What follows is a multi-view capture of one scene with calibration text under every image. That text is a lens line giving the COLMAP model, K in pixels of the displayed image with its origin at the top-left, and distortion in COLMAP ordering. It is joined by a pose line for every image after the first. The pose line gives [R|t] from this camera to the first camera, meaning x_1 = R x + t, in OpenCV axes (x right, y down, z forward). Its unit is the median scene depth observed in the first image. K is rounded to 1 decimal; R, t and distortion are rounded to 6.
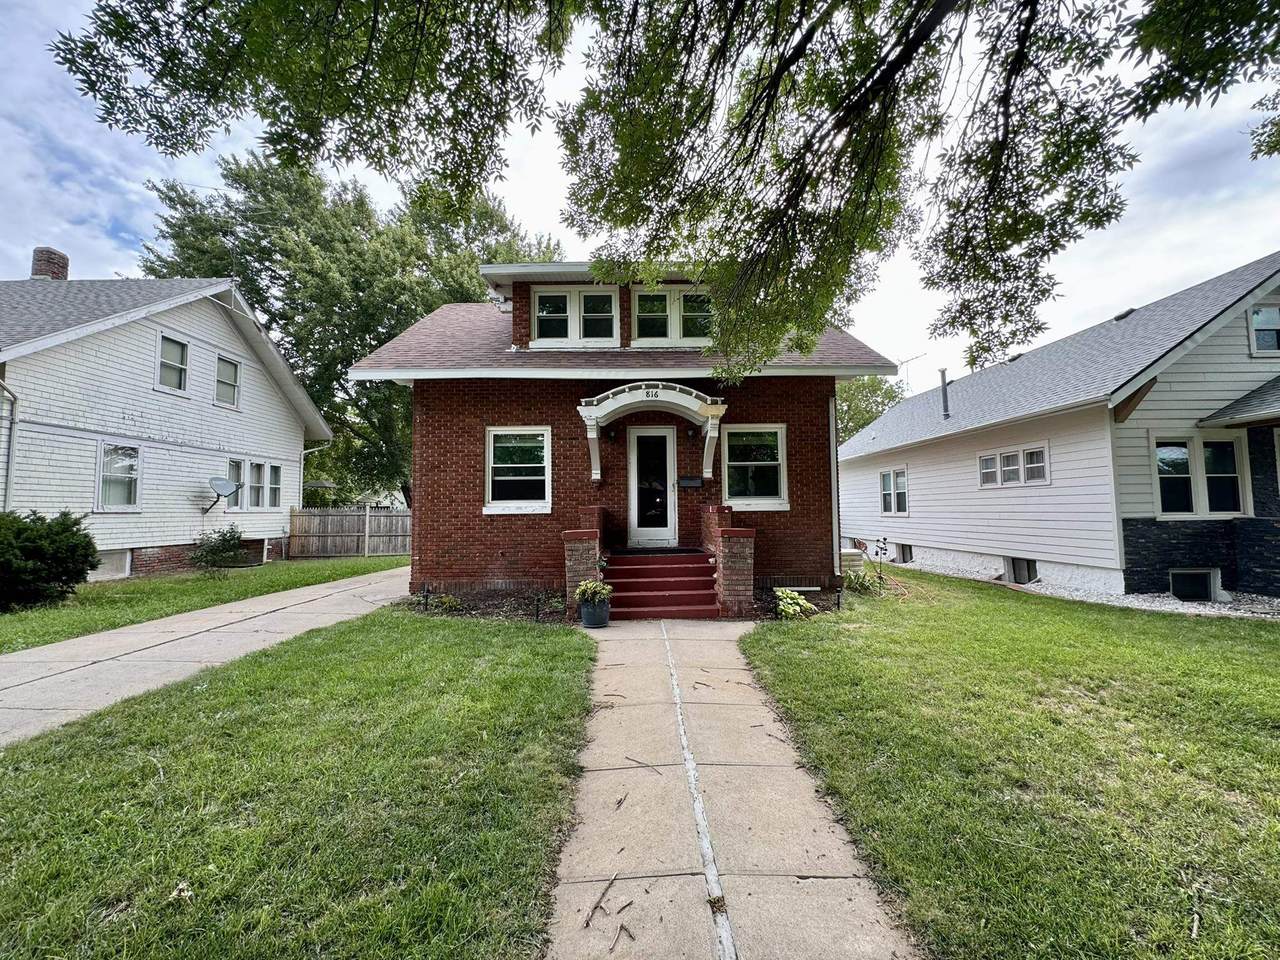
lens RADIAL K [[510.5, 0, 641.0], [0, 510.5, 480.5], [0, 0, 1]] dist [-0.002062, 0.000208]
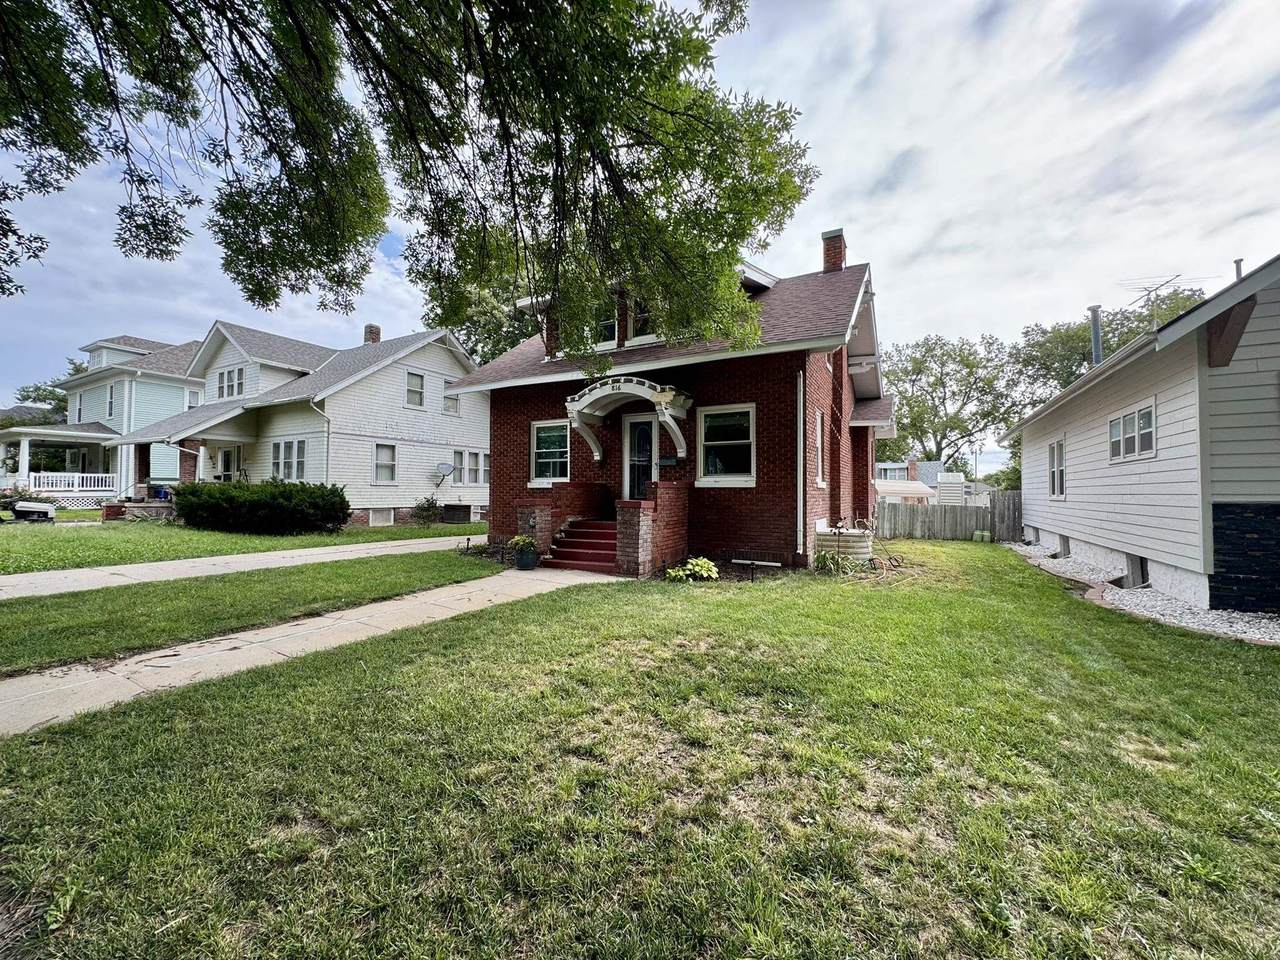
lens RADIAL K [[510.5, 0, 644.9], [0, 510.5, 477.0], [0, 0, 1]] dist [-0.002062, 0.000208]
pose [[0.868813, -0.000340, -0.495140, 0.603763], [0.015575, 0.999524, 0.026642, 0.007041], [0.494895, -0.030859, 0.868405, -0.004861]]
